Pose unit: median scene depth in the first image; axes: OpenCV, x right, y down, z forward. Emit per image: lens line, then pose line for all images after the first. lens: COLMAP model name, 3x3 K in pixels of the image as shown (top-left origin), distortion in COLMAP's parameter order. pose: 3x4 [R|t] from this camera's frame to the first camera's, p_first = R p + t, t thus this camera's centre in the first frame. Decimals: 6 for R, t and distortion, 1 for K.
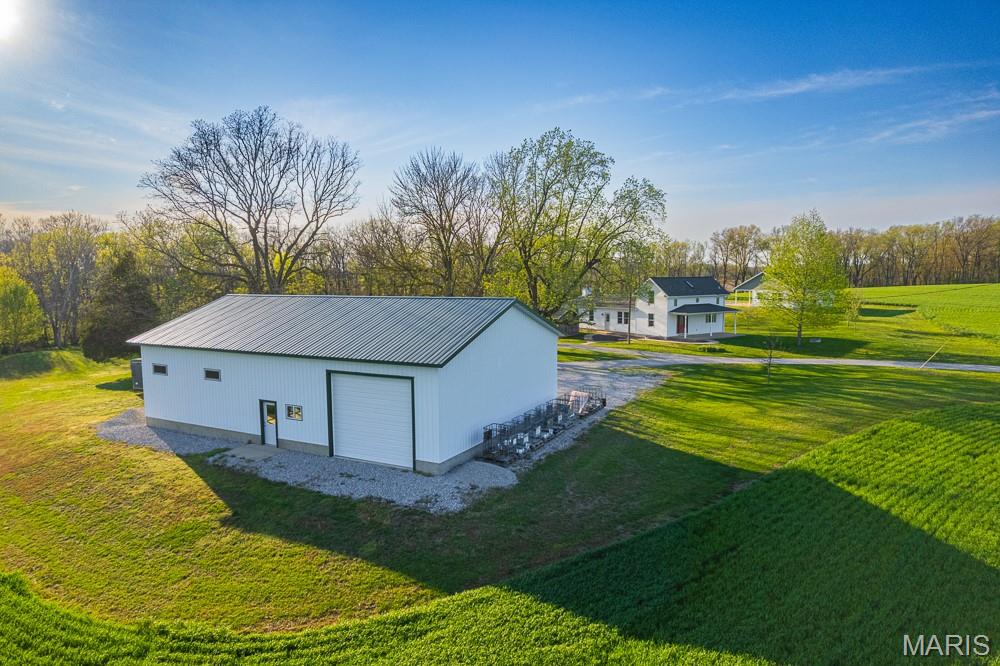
lens RADIAL K [[634.8, 0, 496.2], [0, 634.8, 334.0], [0, 0, 1]] dist [-0.081302, 0.063343]
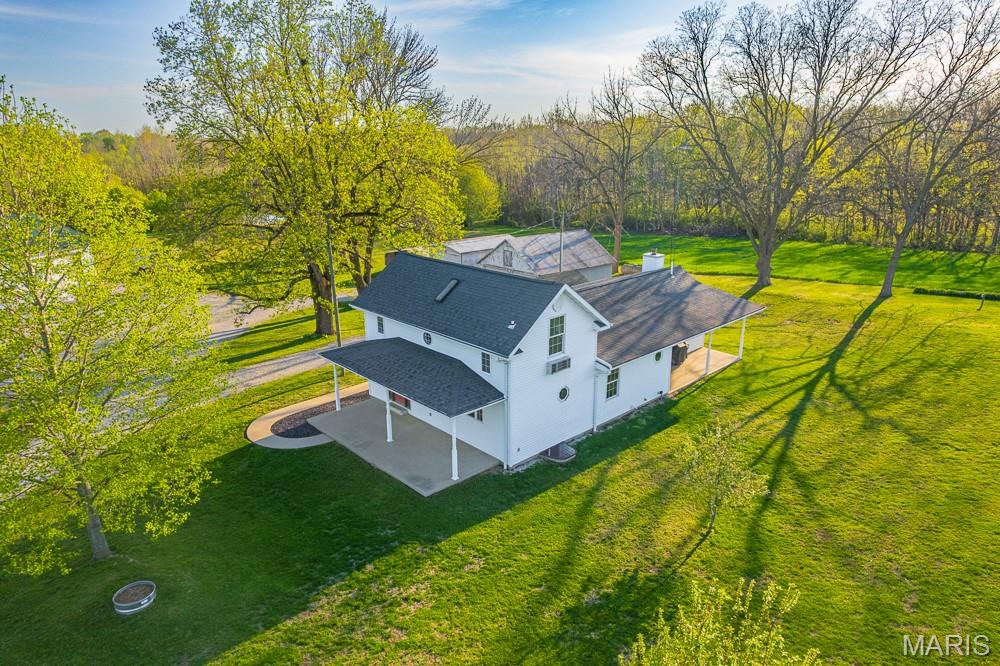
lens RADIAL K [[637.2, 0, 500.0], [0, 637.2, 338.2], [0, 0, 1]] dist [-0.072034, 0.066324]
pose [[0.196510, 0.295361, -0.934958, 1.568212], [-0.089885, 0.954961, 0.282788, -0.376100], [0.976373, 0.028468, 0.214208, 2.272081]]
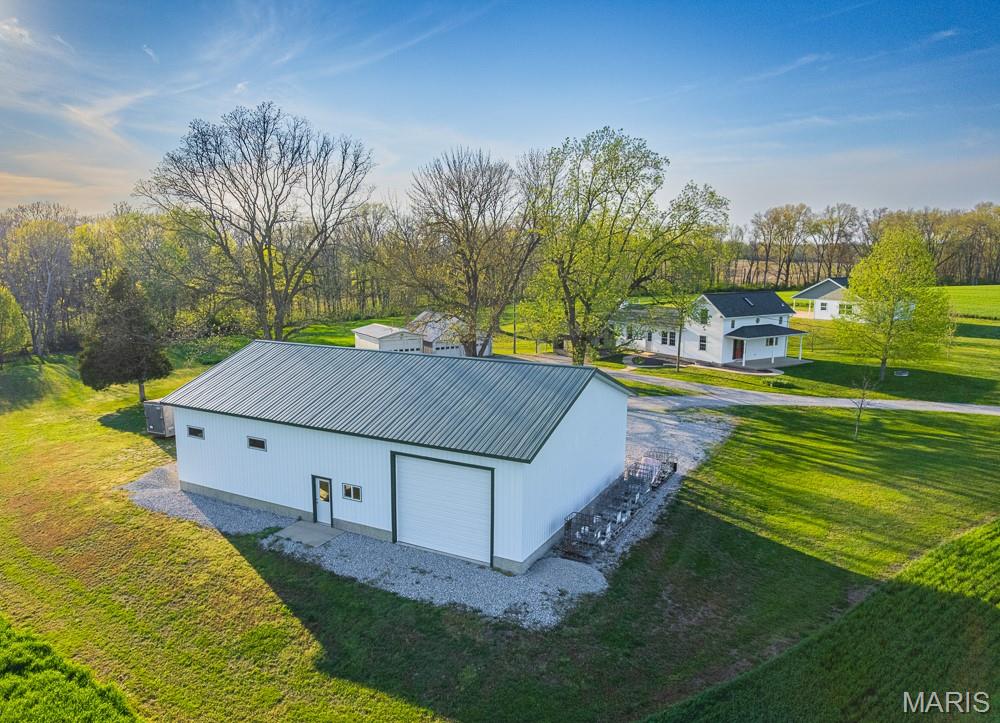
lens RADIAL K [[715.6, 0, 431.2], [0, 715.6, 377.5], [0, 0, 1]] dist [-0.086562, 0.070785]
pose [[0.996815, 0.013282, -0.078640, -0.120217], [-0.006814, 0.996613, 0.081947, -0.122745], [0.079462, -0.081150, 0.993529, -0.010912]]
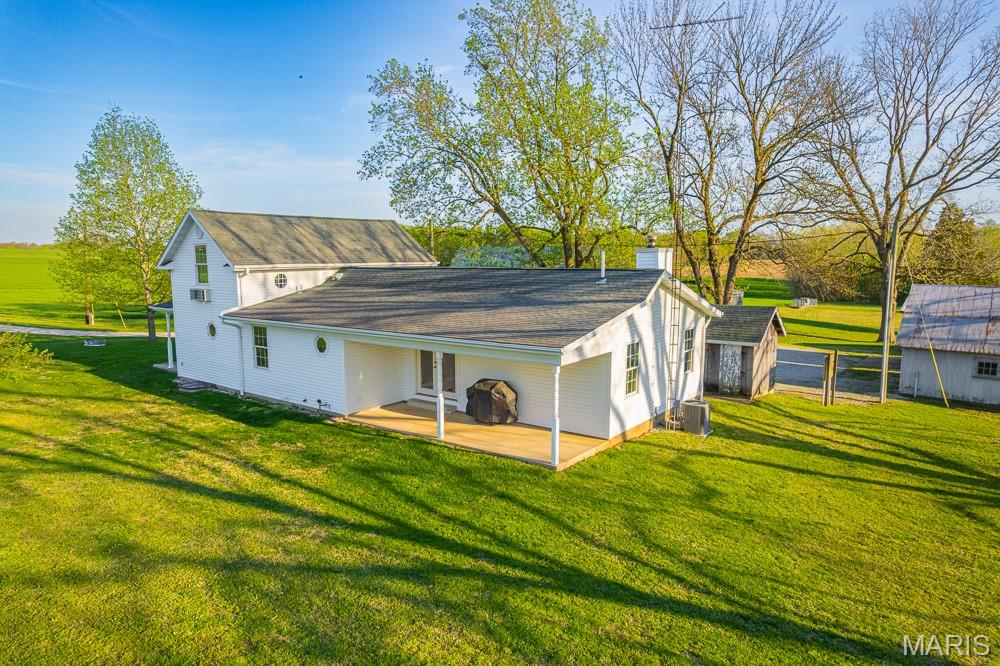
lens RADIAL K [[637.2, 0, 500.0], [0, 637.2, 338.2], [0, 0, 1]] dist [-0.072034, 0.066324]
pose [[-0.931149, 0.056808, -0.360186, 0.786267], [-0.027180, 0.974228, 0.223920, -0.258855], [0.363624, 0.218293, -0.905608, 3.375607]]
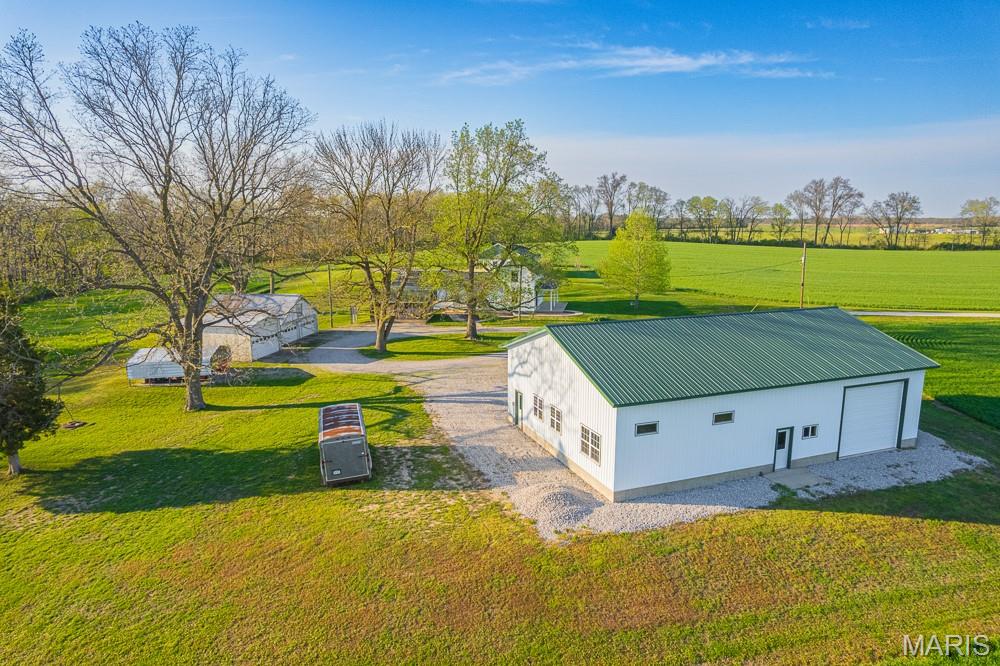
lens RADIAL K [[645.4, 0, 500.2], [0, 645.4, 333.8], [0, 0, 1]] dist [-0.075041, 0.062996]
pose [[0.681024, -0.125641, 0.721402, -1.386812], [0.069287, 0.991807, 0.107326, -0.189095], [-0.728976, -0.023108, 0.684150, 0.611600]]
